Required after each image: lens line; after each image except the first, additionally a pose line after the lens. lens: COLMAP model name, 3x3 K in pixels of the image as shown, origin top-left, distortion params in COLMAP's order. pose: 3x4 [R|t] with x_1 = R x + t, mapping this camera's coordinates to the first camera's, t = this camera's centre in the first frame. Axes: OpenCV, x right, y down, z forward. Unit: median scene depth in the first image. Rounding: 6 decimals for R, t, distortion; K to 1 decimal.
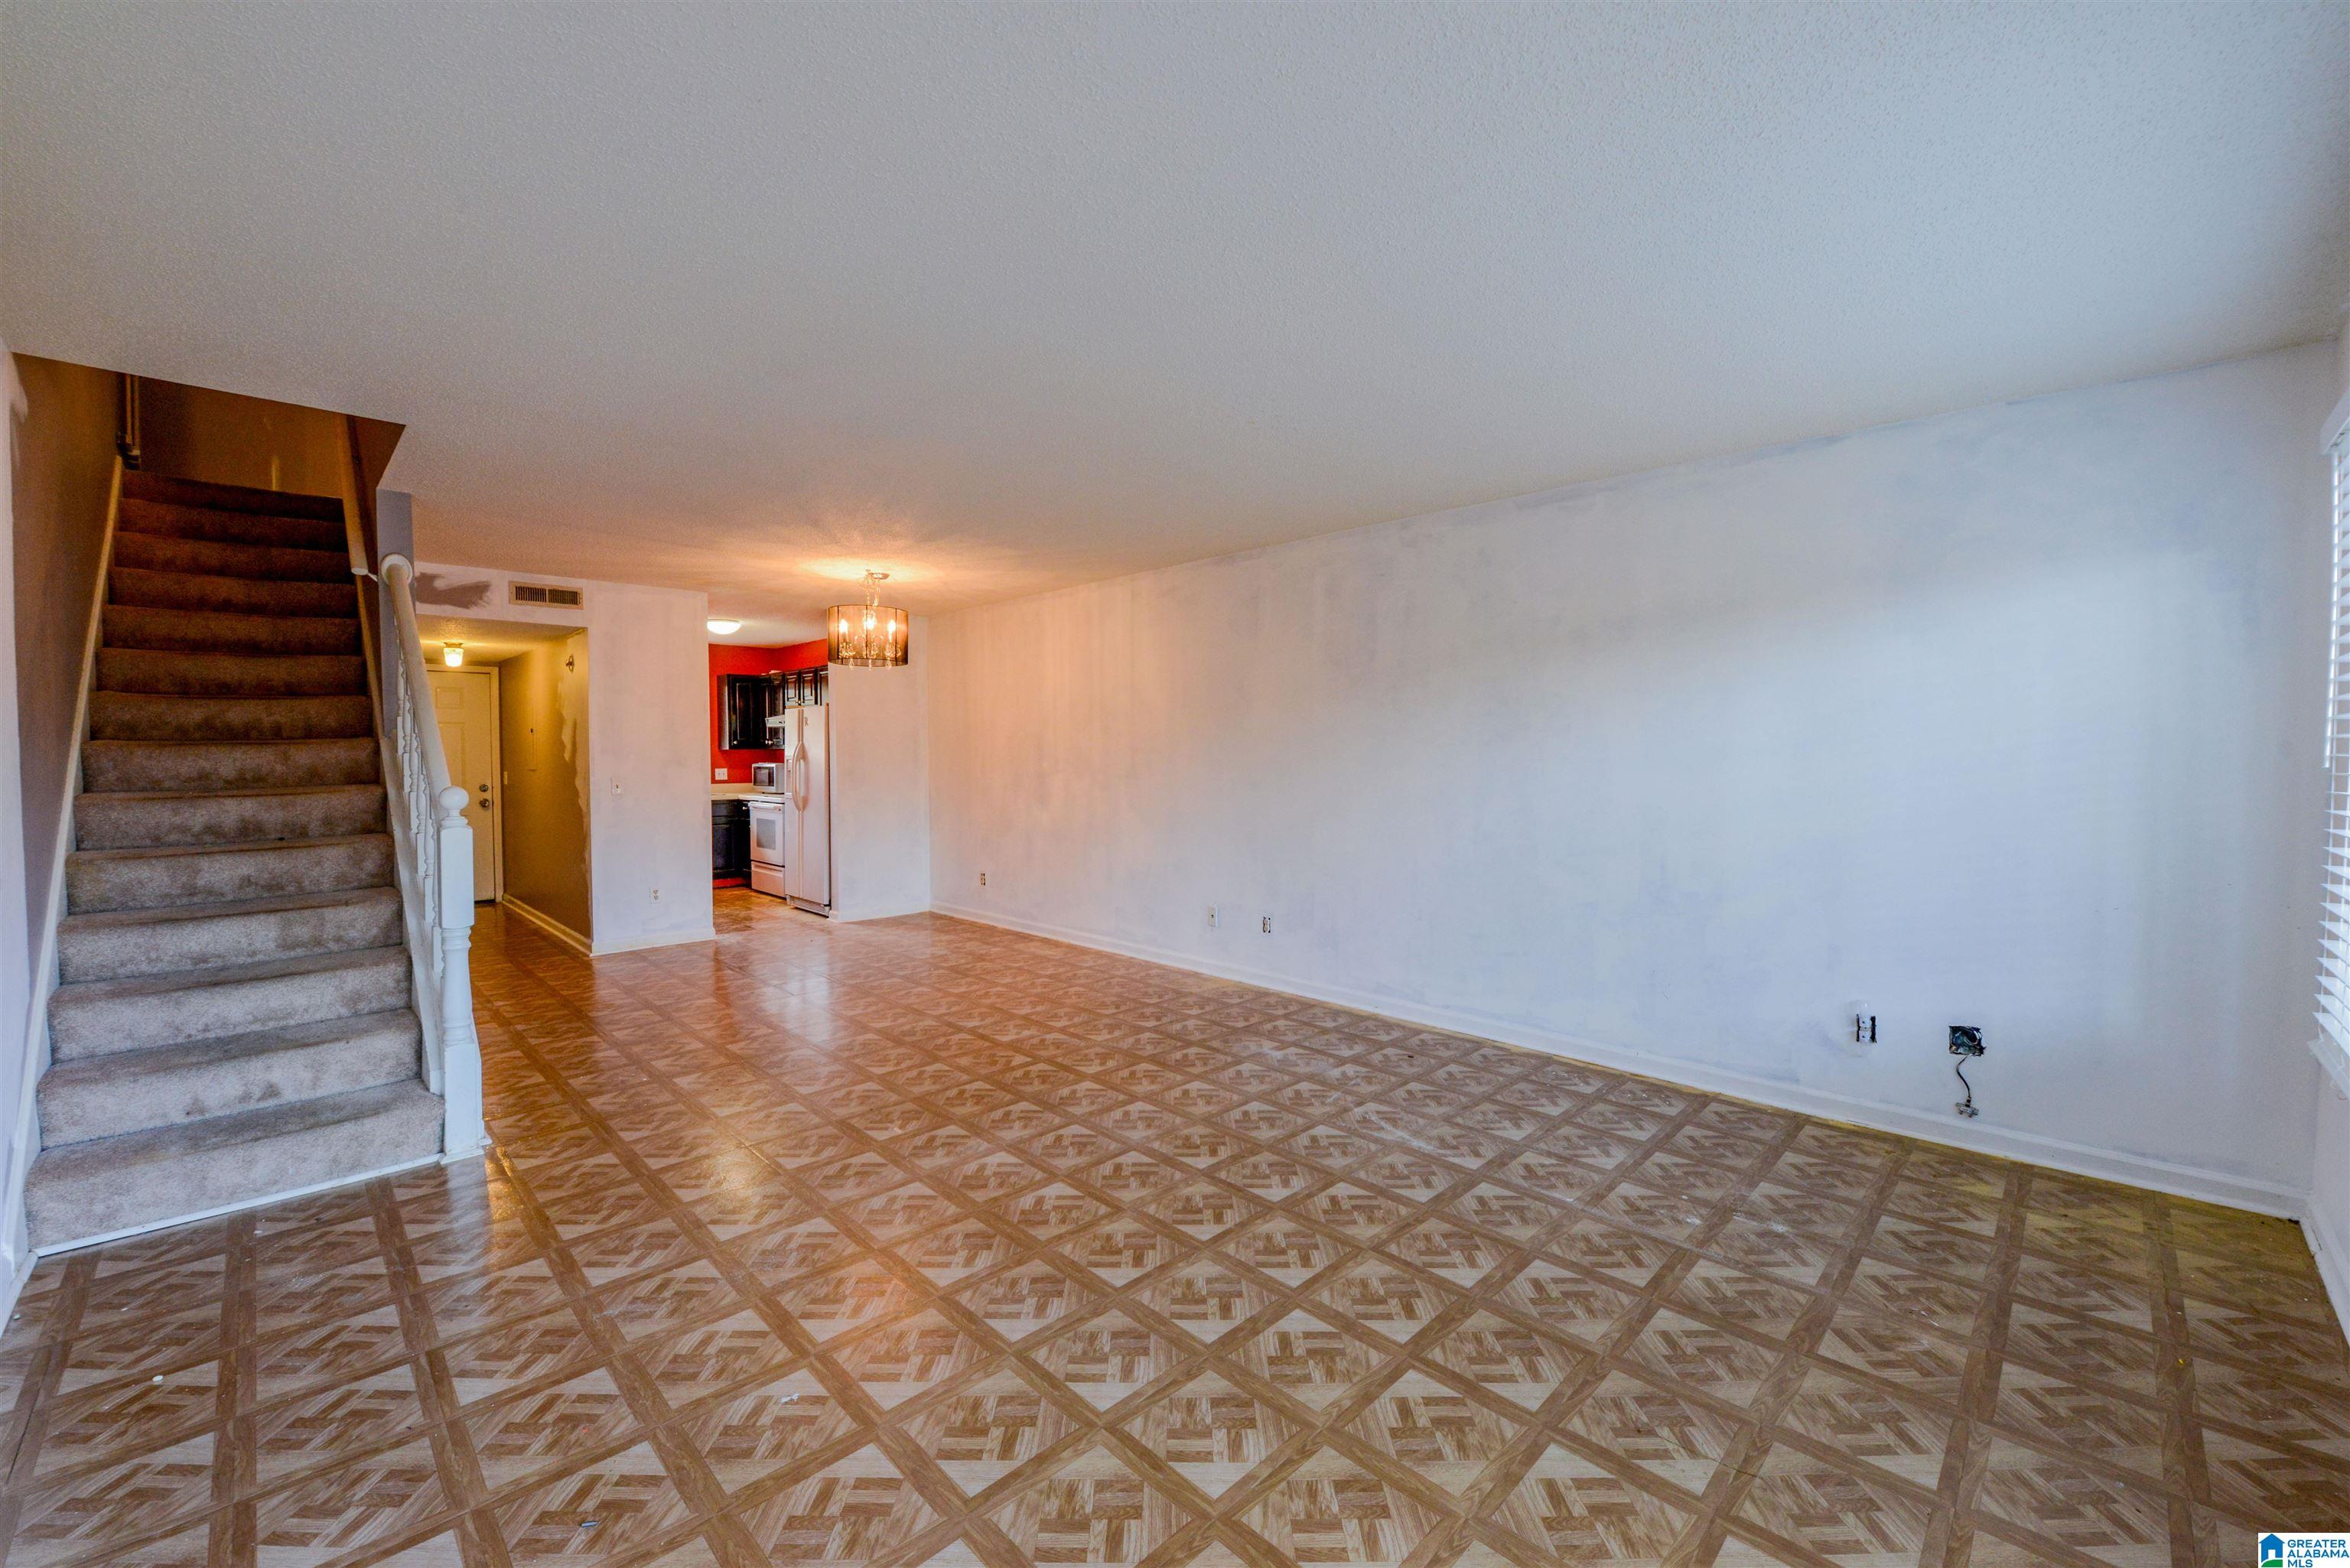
lens RADIAL K [[928.4, 0, 1183.4], [0, 928.4, 776.4], [0, 0, 1]] dist [-0.018222, -0.002571]
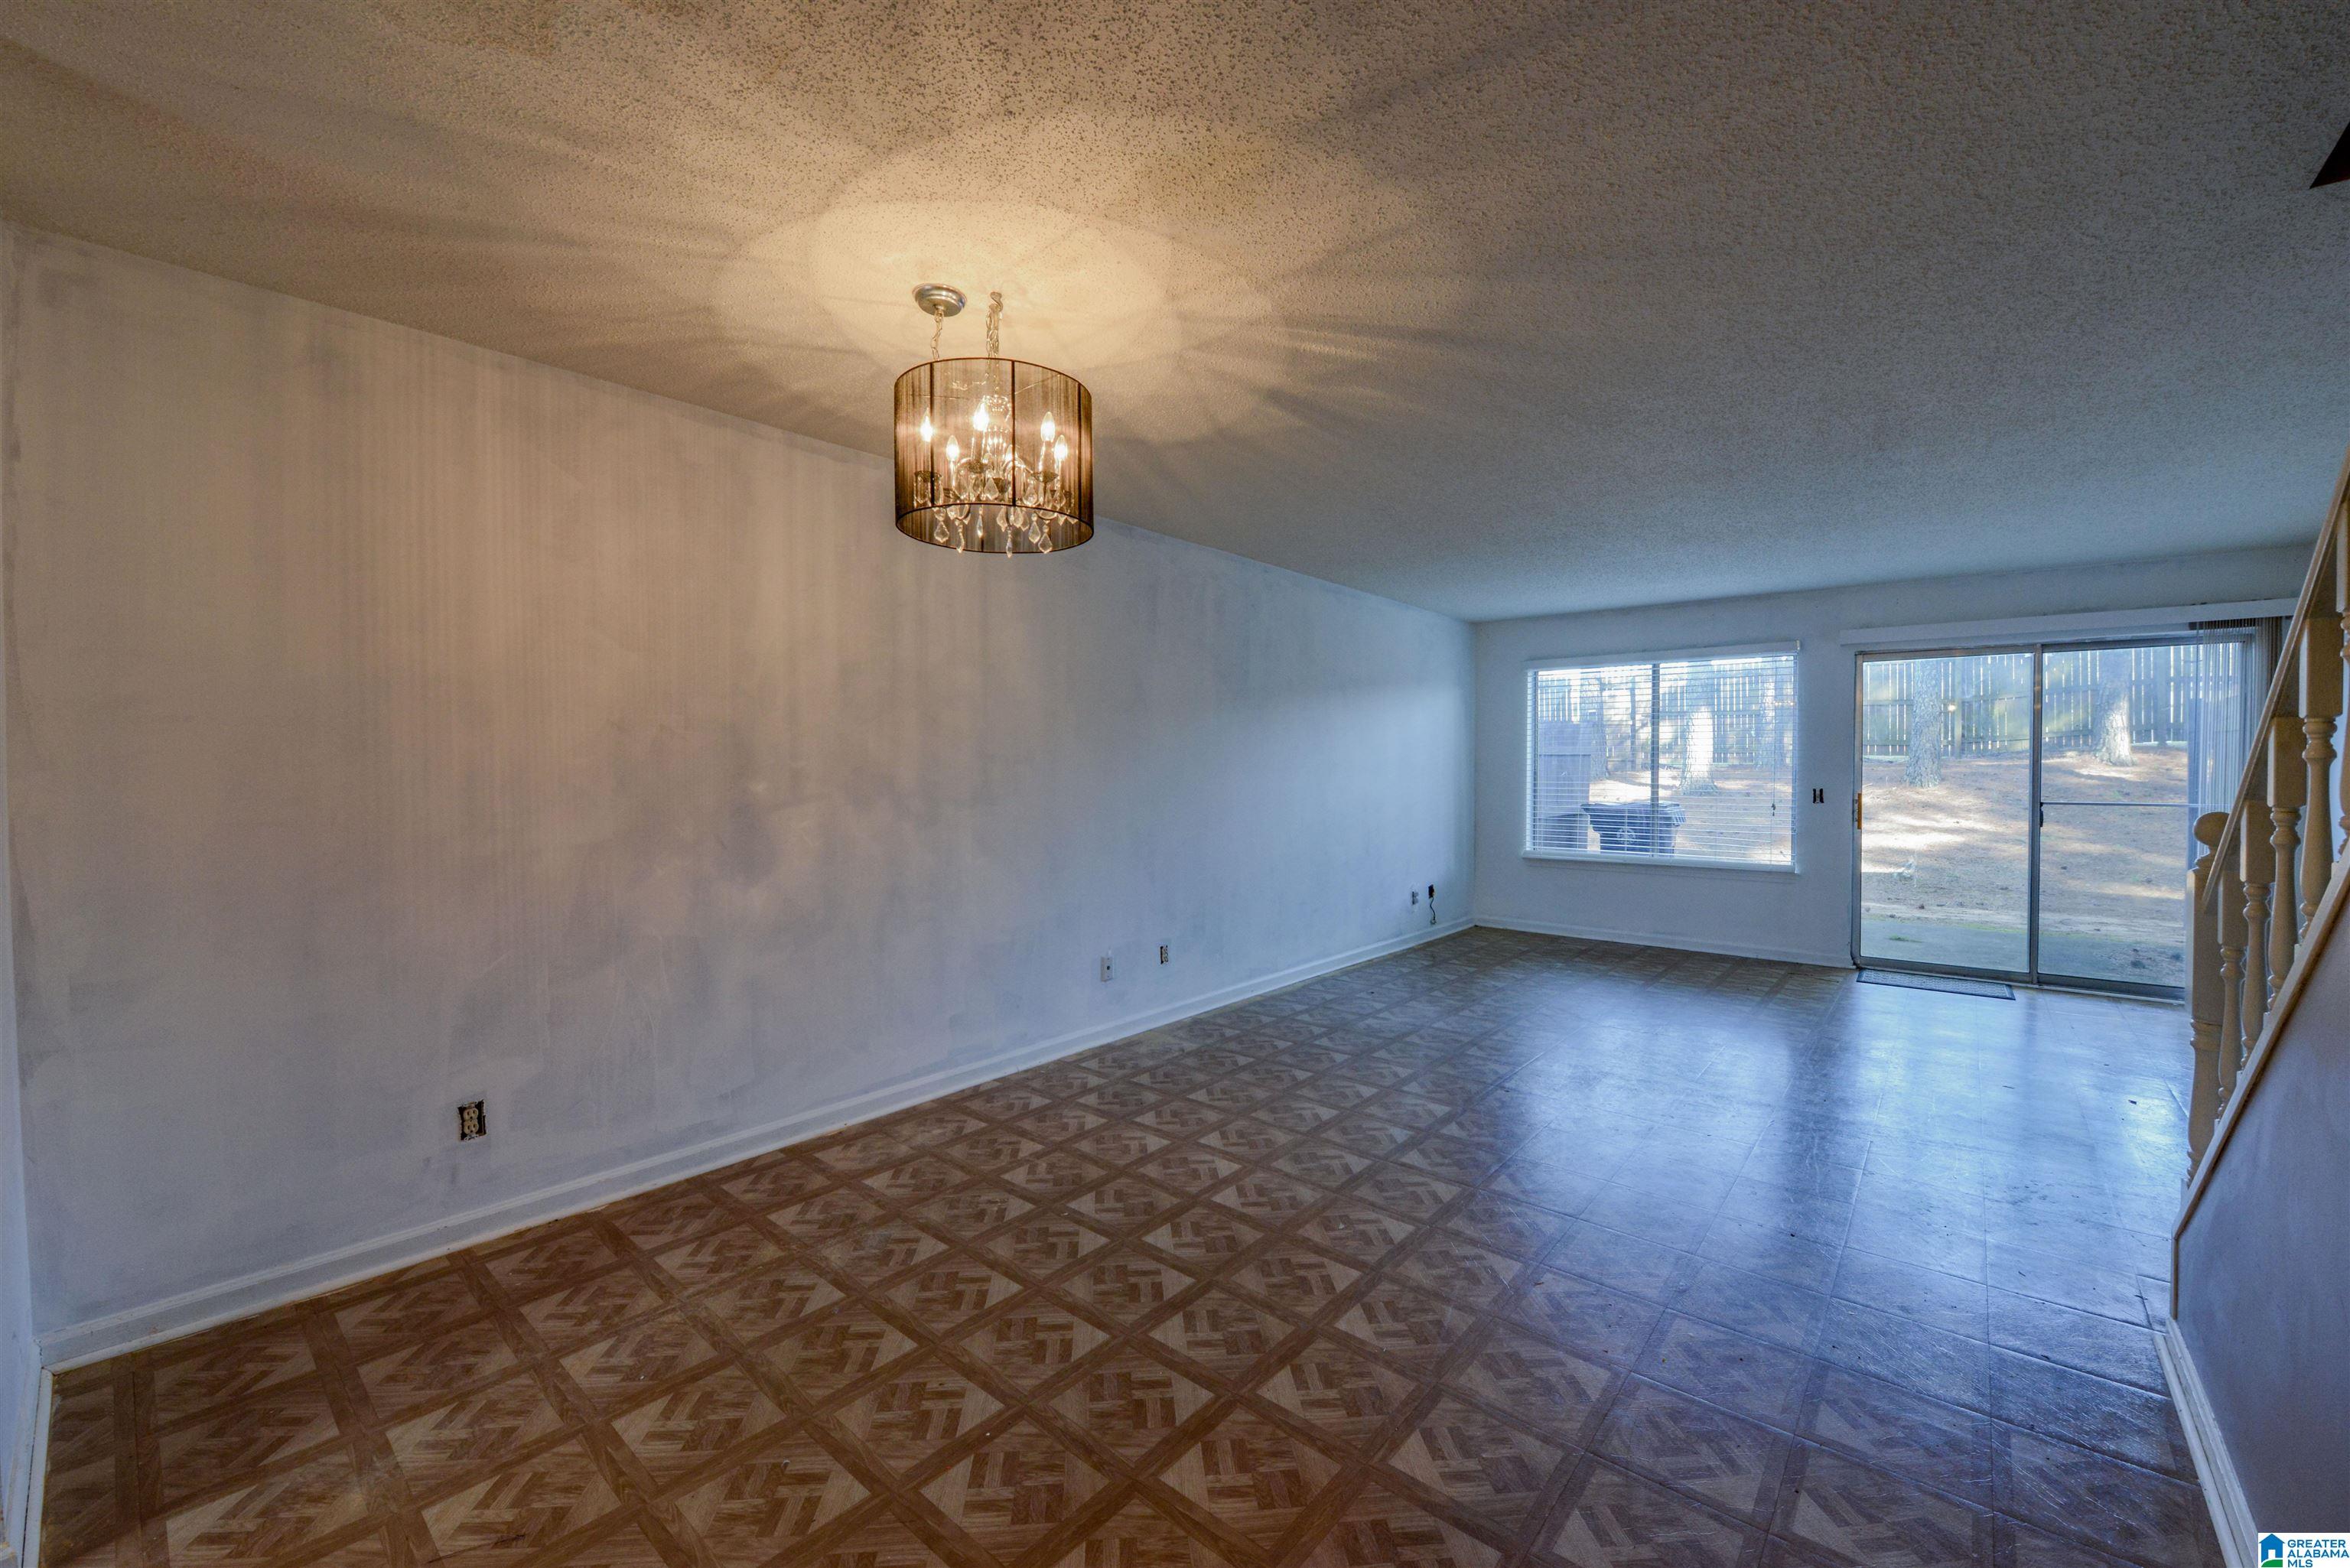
lens RADIAL K [[928.4, 0, 1185.7], [0, 928.4, 769.9], [0, 0, 1]] dist [-0.018222, -0.002571]
pose [[-0.076077, -0.004292, 0.997093, -0.983362], [0.026901, 0.999618, 0.006355, -0.028943], [-0.996739, 0.027306, -0.075932, 1.269337]]
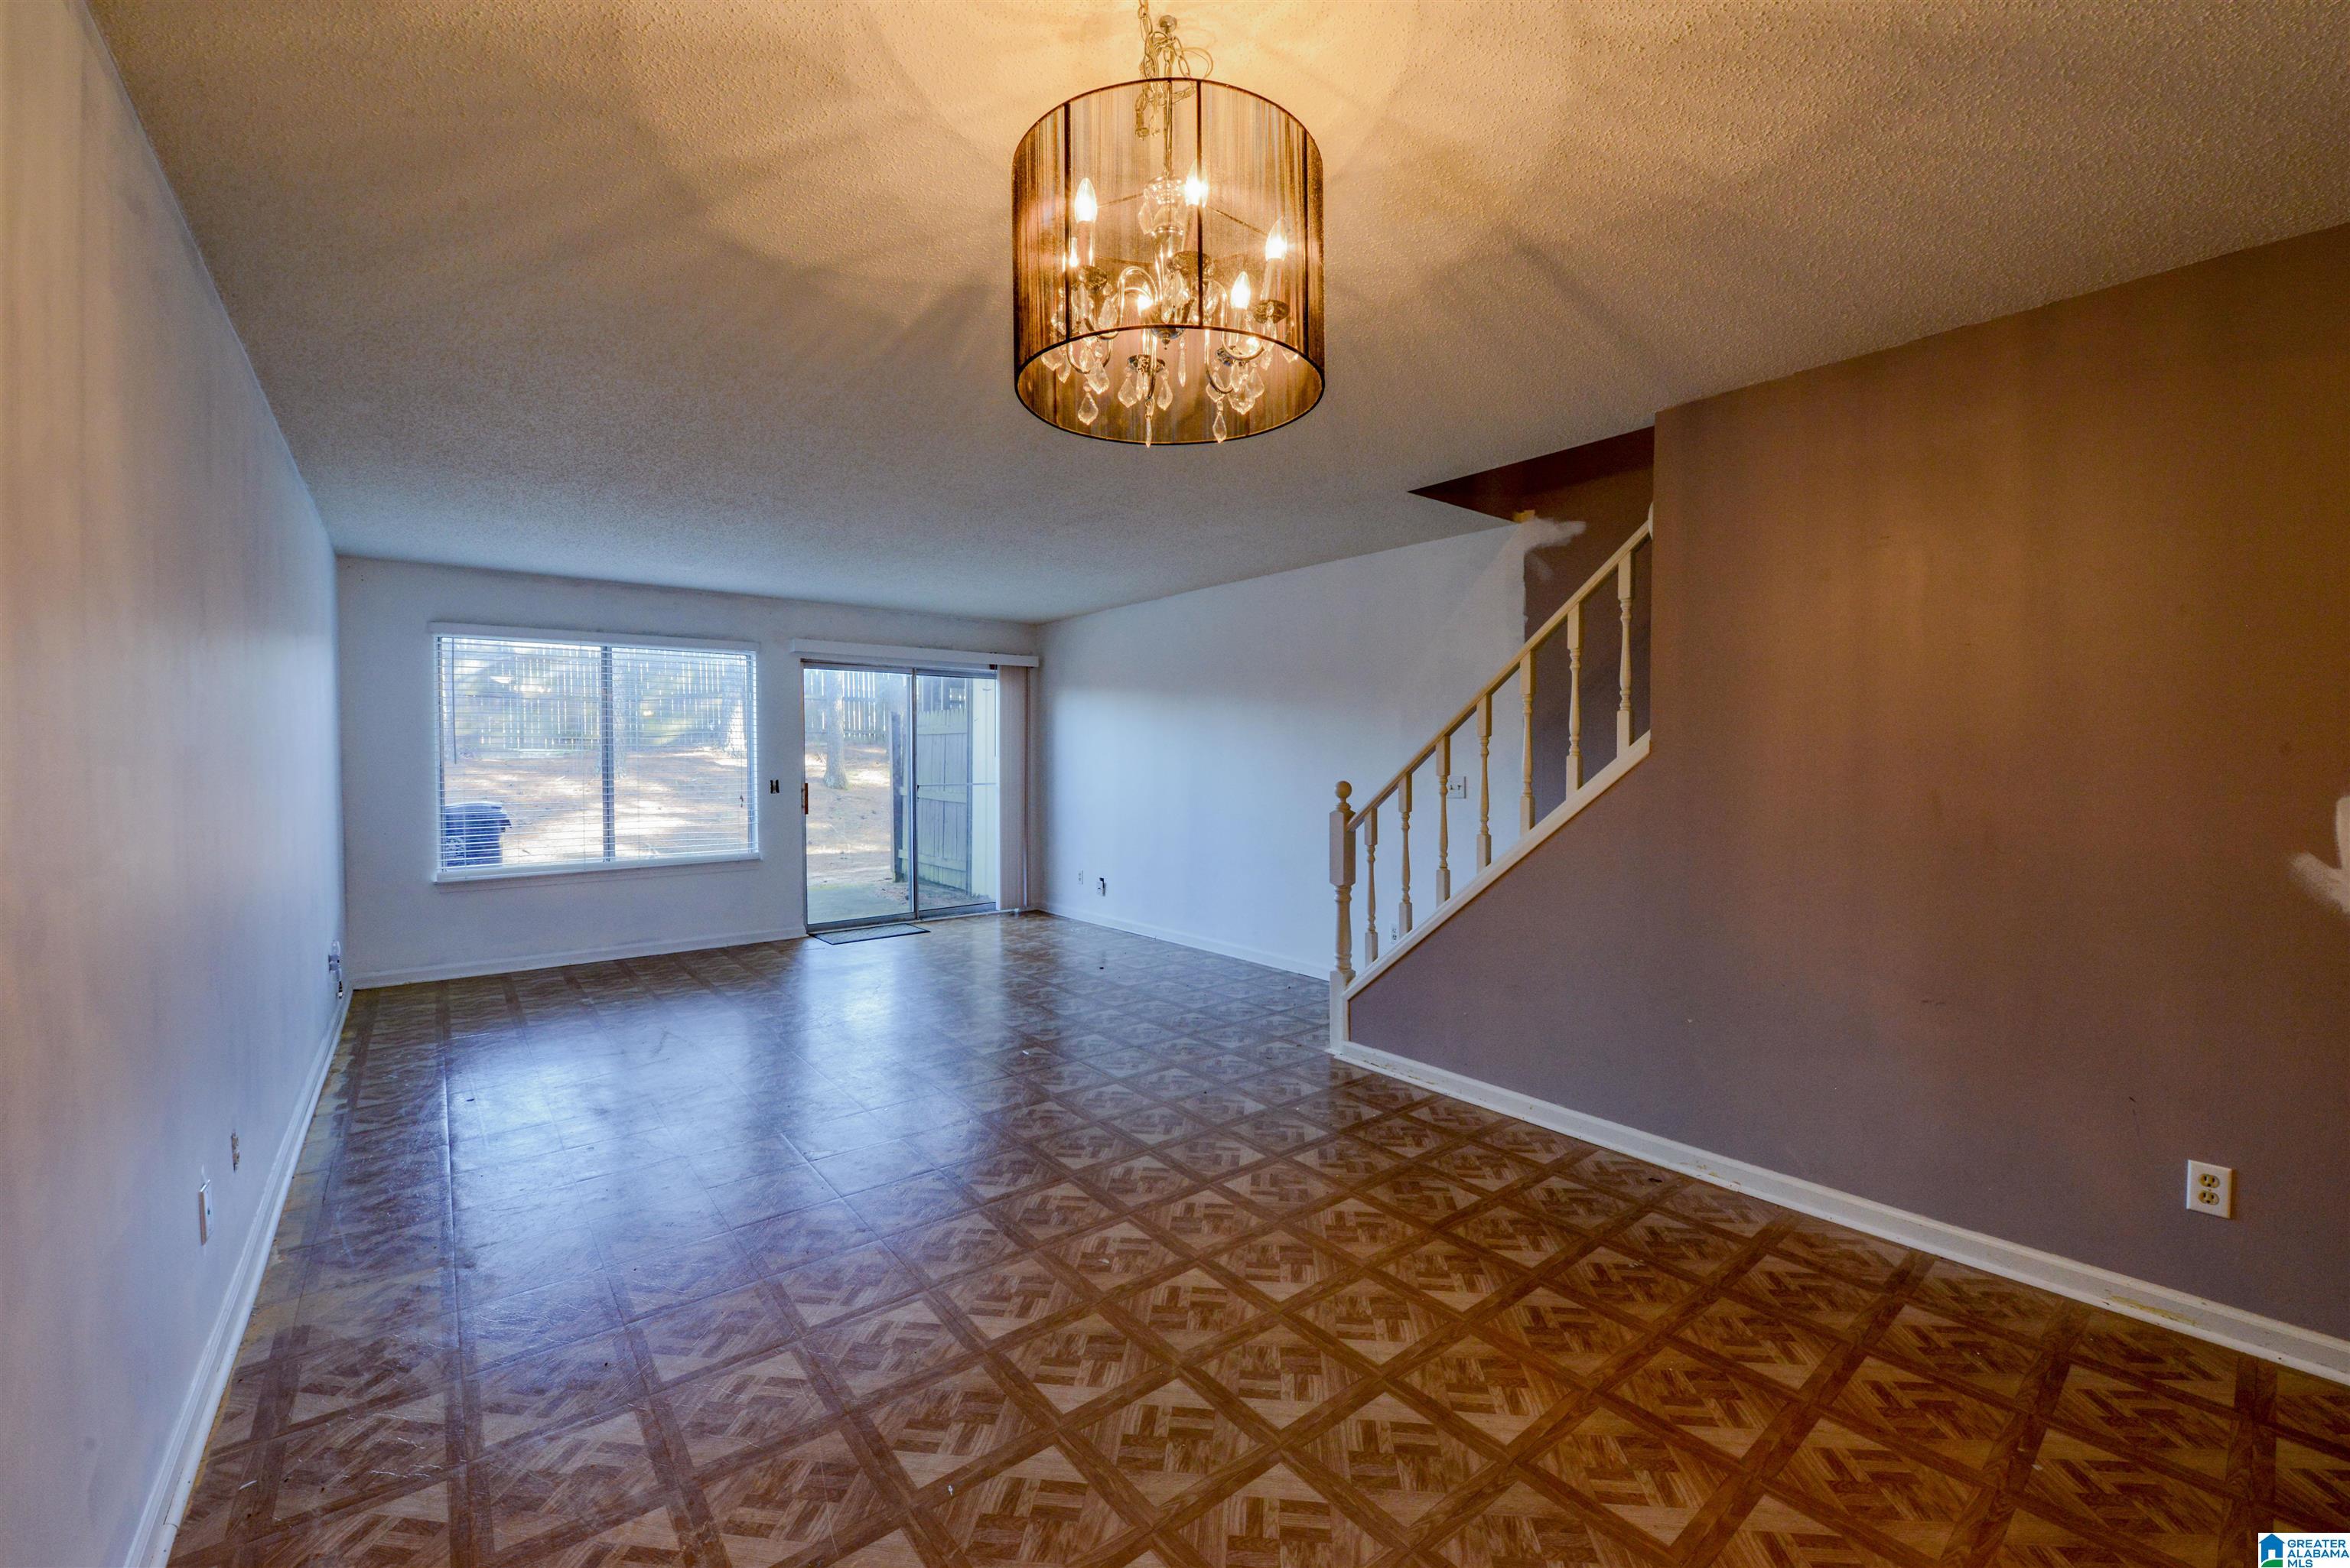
lens RADIAL K [[928.4, 0, 1180.2], [0, 928.4, 771.2], [0, 0, 1]] dist [-0.018222, -0.002571]
pose [[-0.994144, 0.002325, 0.108041, -0.491810], [0.007069, 0.999027, 0.043542, -0.042723], [-0.107835, 0.044051, -0.993192, 1.668018]]
